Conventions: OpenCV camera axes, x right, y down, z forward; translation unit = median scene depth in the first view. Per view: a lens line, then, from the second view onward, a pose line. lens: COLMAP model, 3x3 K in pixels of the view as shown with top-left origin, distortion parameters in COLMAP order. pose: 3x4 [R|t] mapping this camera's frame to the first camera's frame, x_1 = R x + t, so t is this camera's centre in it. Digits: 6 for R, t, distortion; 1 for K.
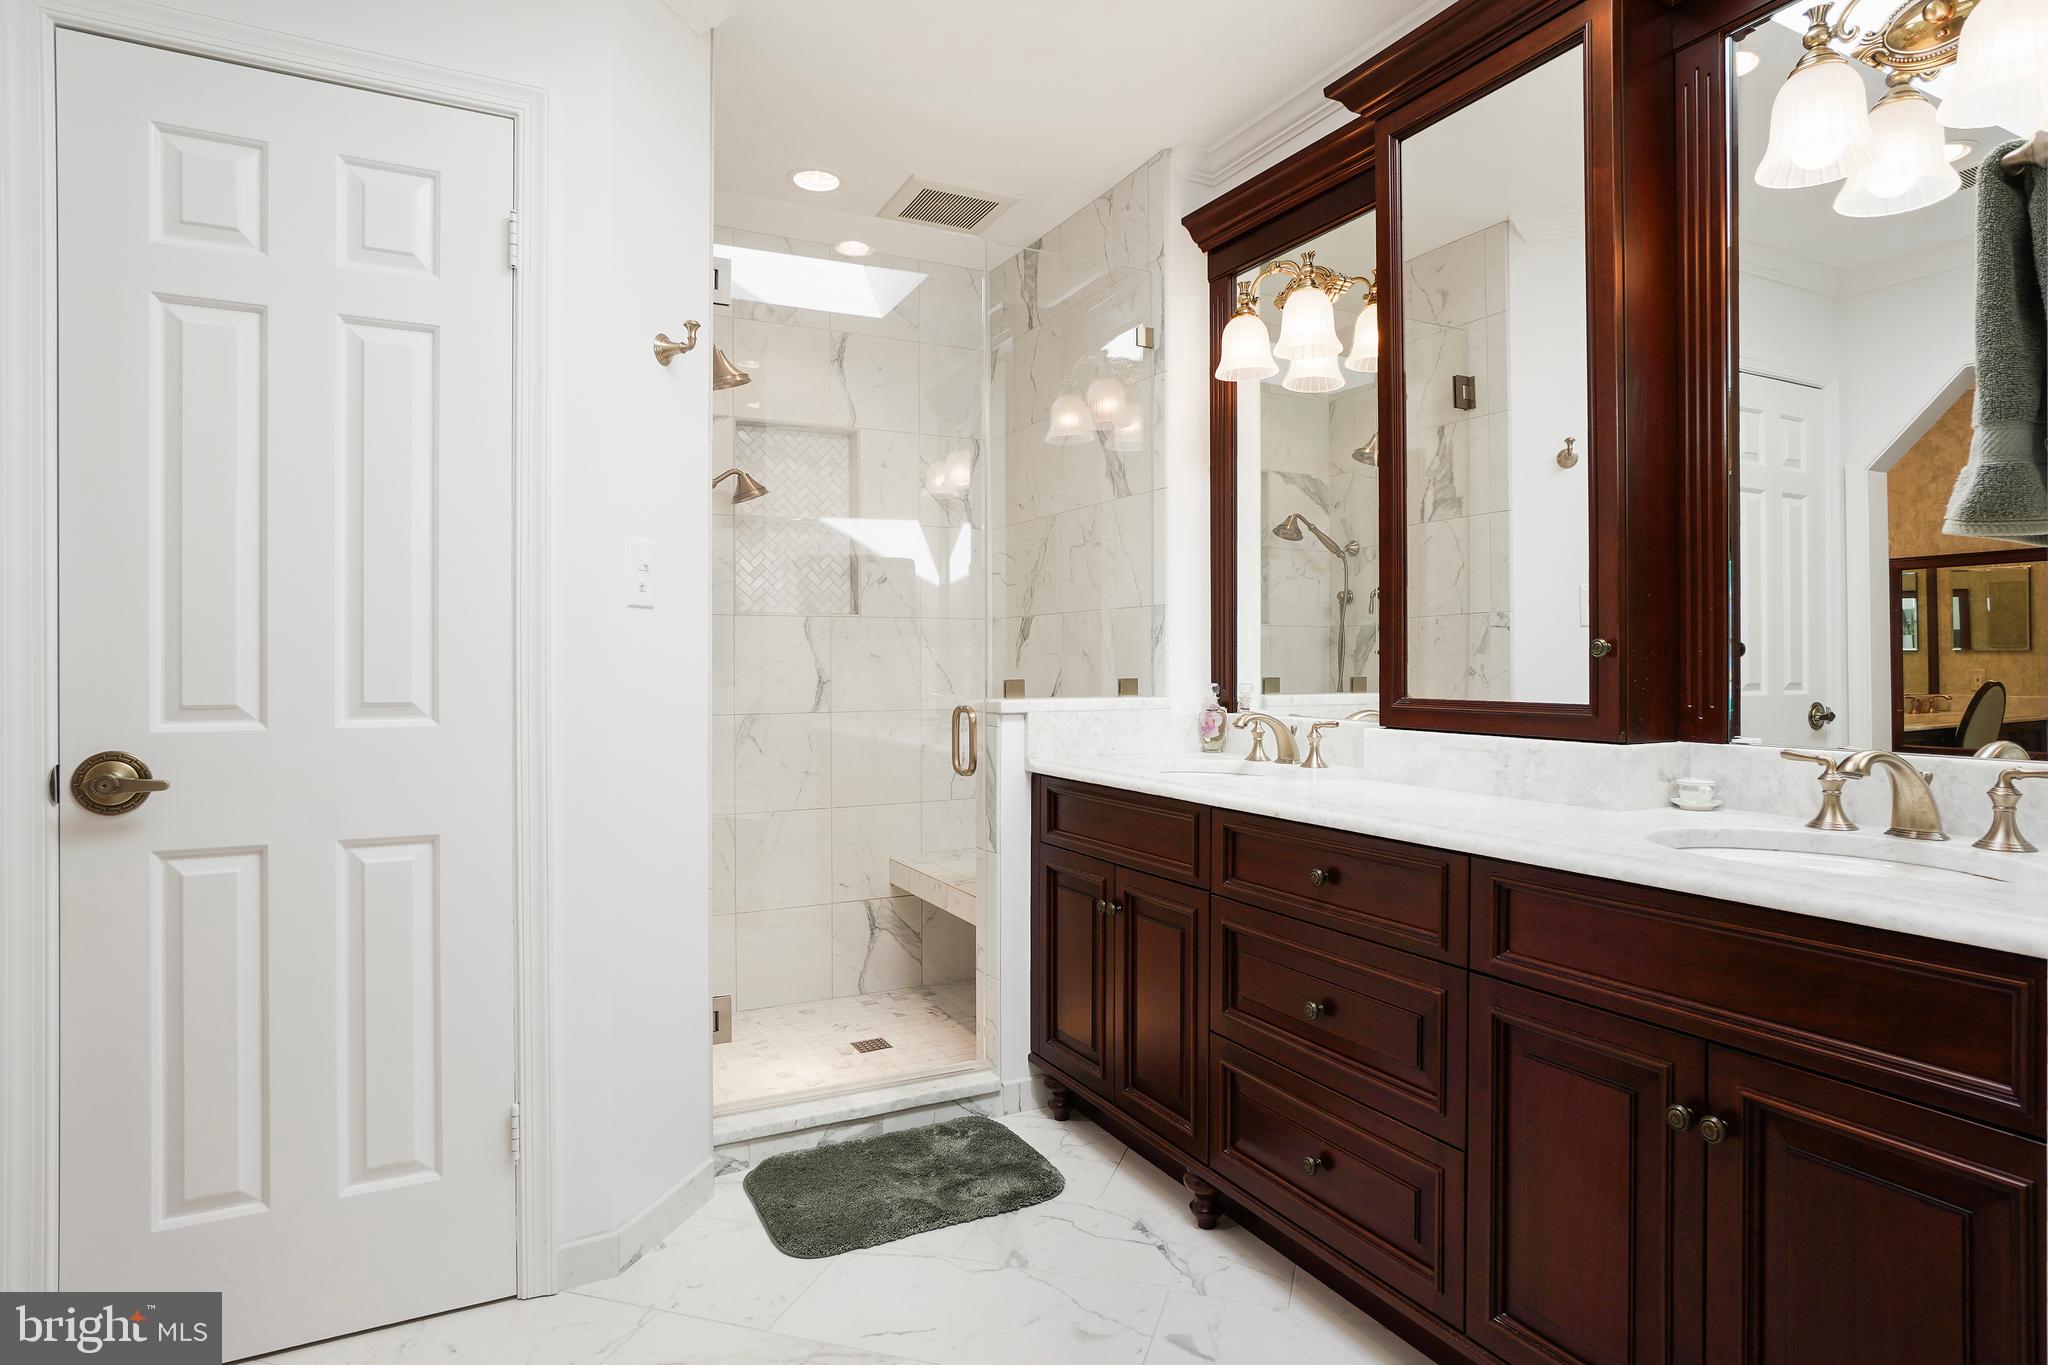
lens RADIAL K [[1114.2, 0, 949.3], [0, 1114.2, 653.0], [0, 0, 1]] dist [0.008625, 0.000398]
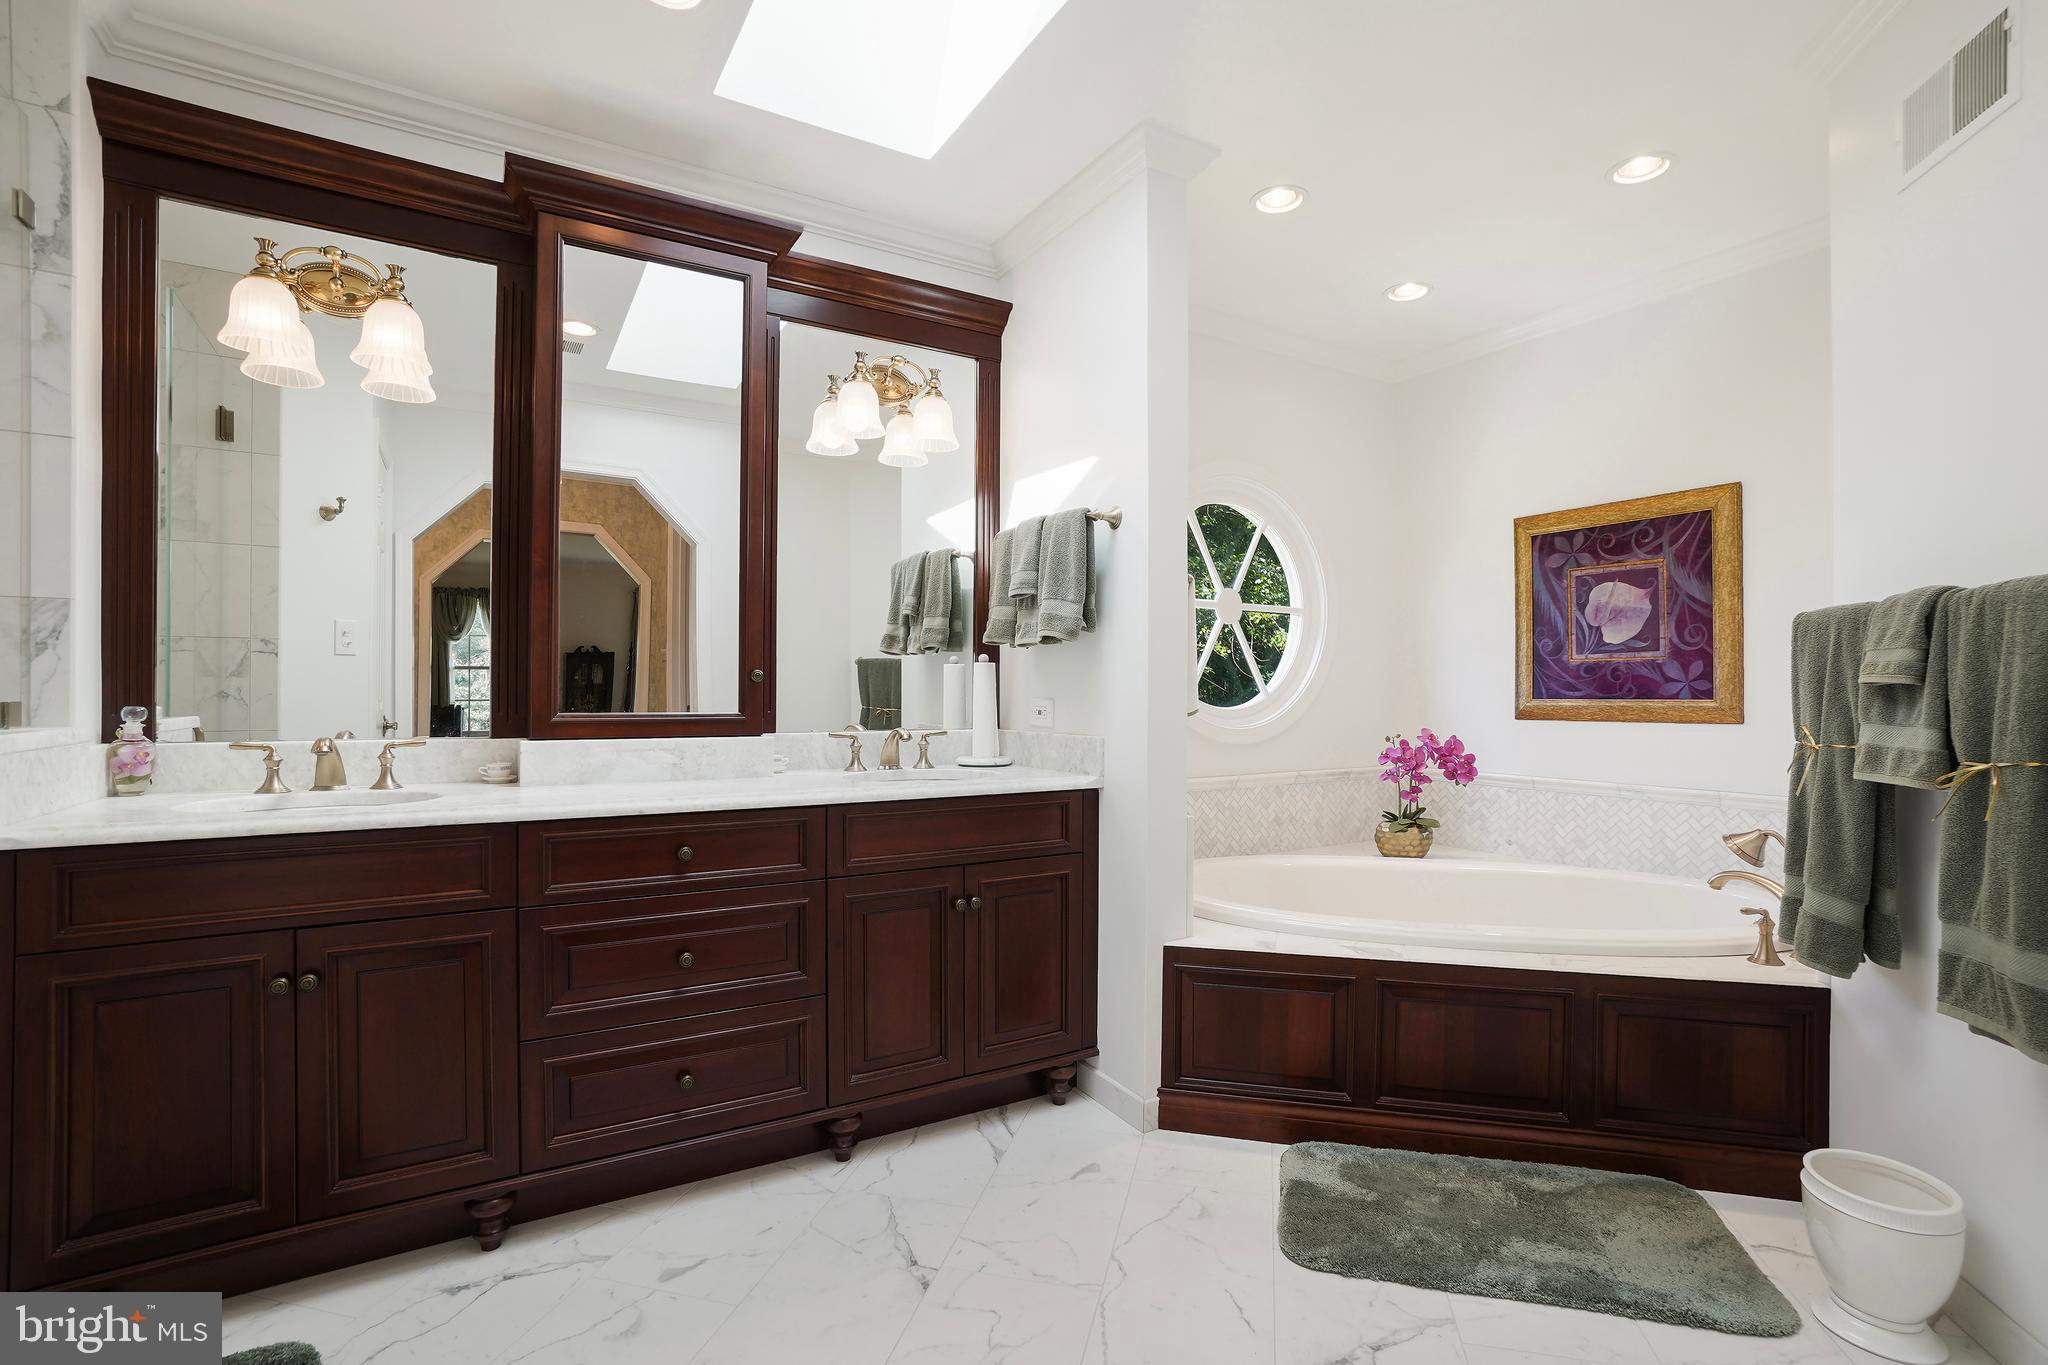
lens RADIAL K [[931.7, 0, 1077.4], [0, 931.7, 695.2], [0, 0, 1]] dist [-0.031131, 0.005988]
pose [[-0.108644, 0.008627, 0.994043, -0.537362], [-0.009288, 0.999910, -0.009693, 0.022174], [-0.994037, -0.010286, -0.108554, 0.487070]]
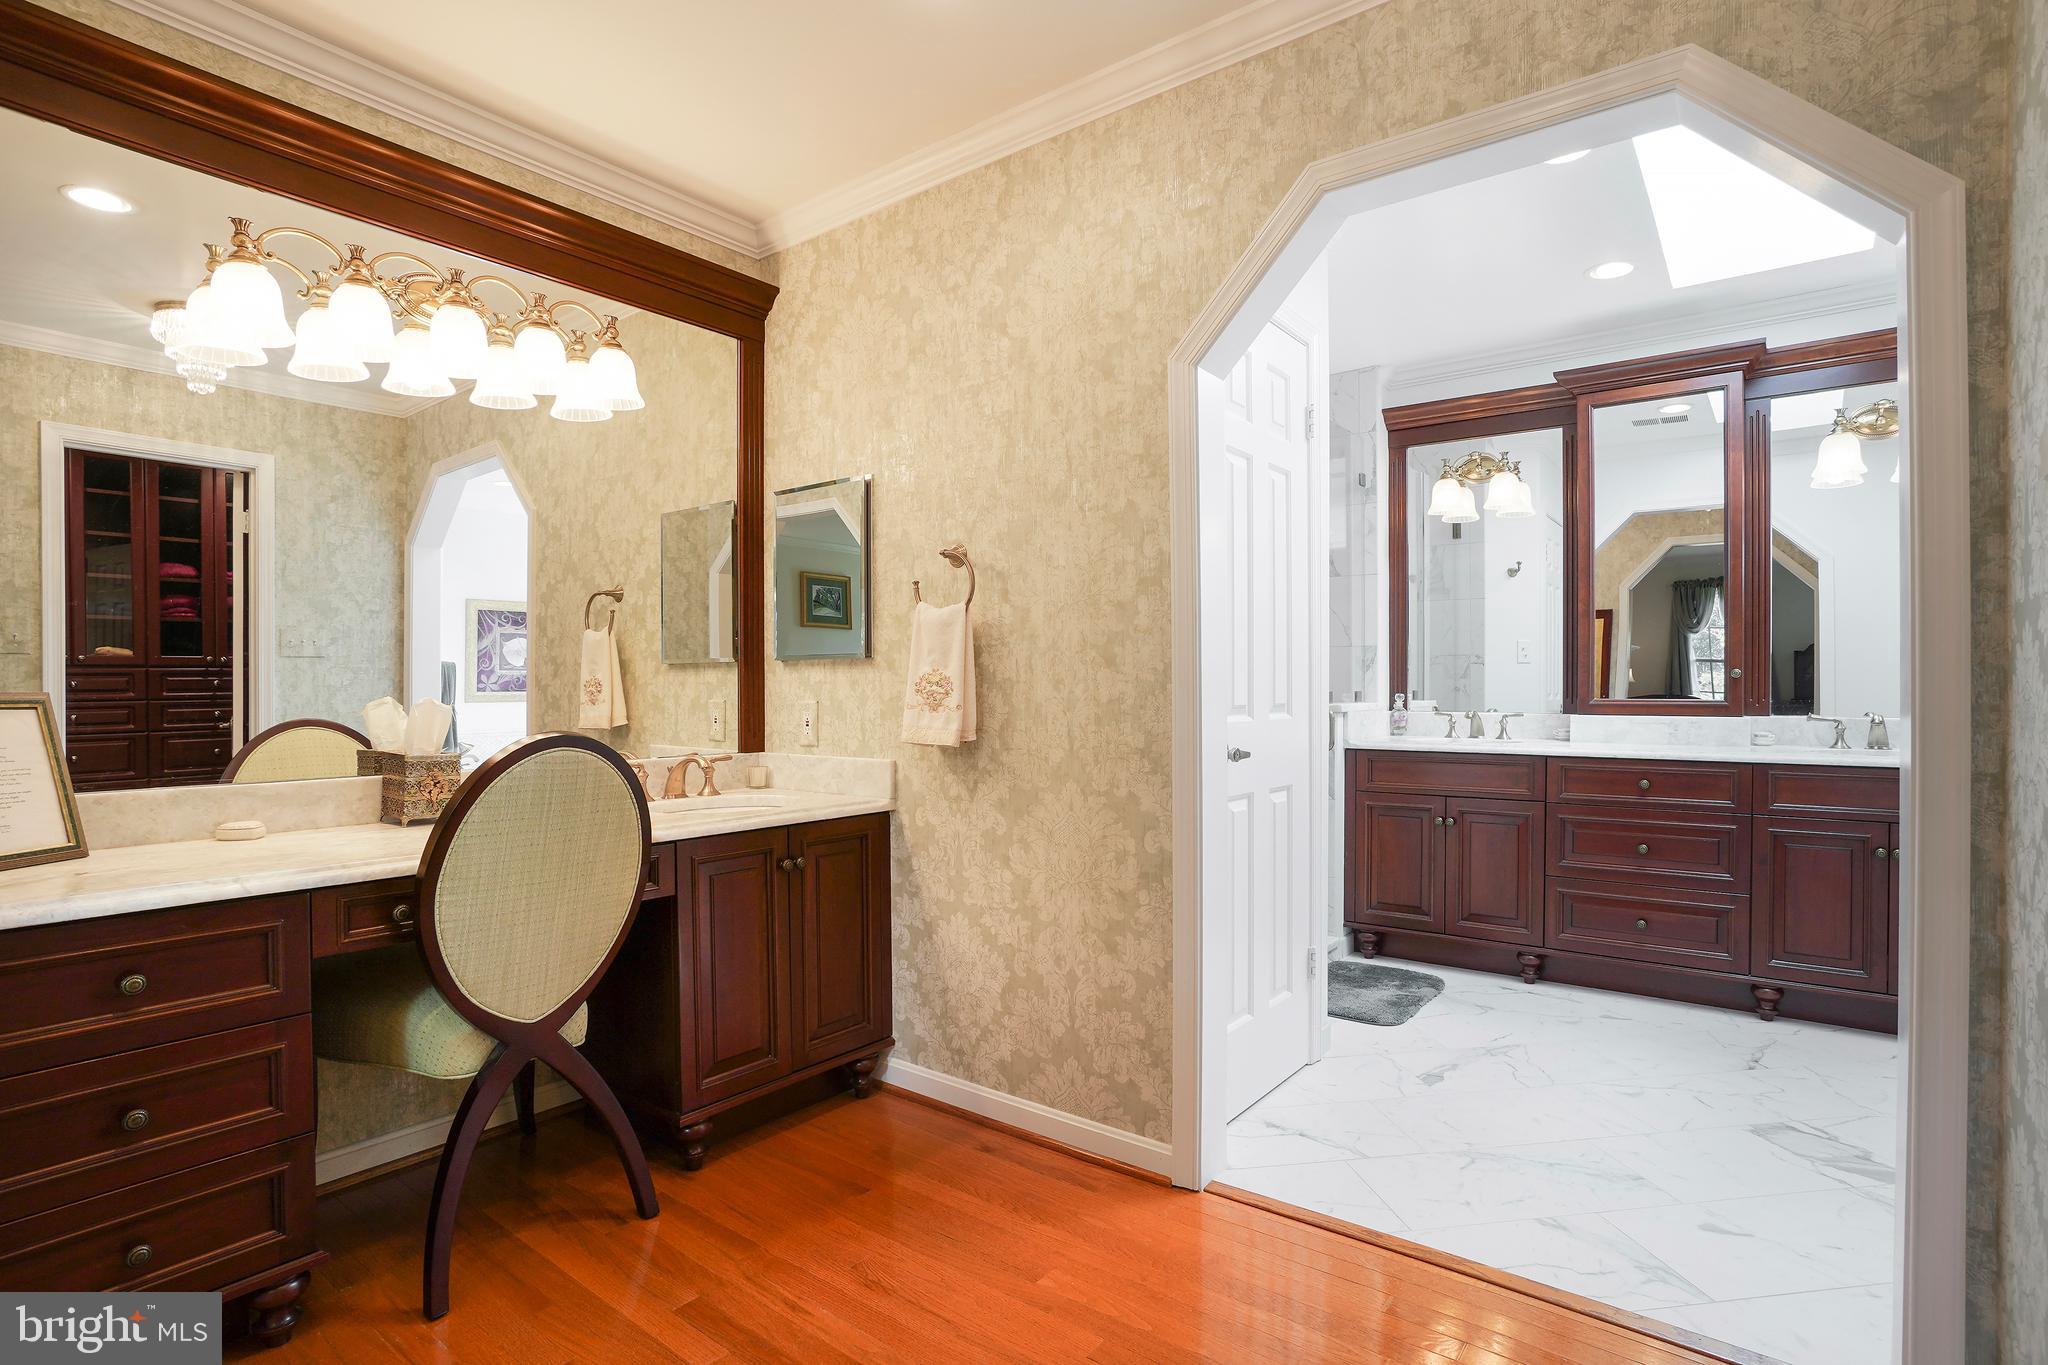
lens RADIAL K [[993.0, 0, 1035.5], [0, 993.0, 694.6], [0, 0, 1]] dist [-0.004503, 0.000837]
pose [[0.895293, 0.002462, 0.445471, -1.050742], [-0.007120, 0.999936, 0.008783, 0.021710], [-0.445421, -0.011036, 0.895253, -0.086798]]
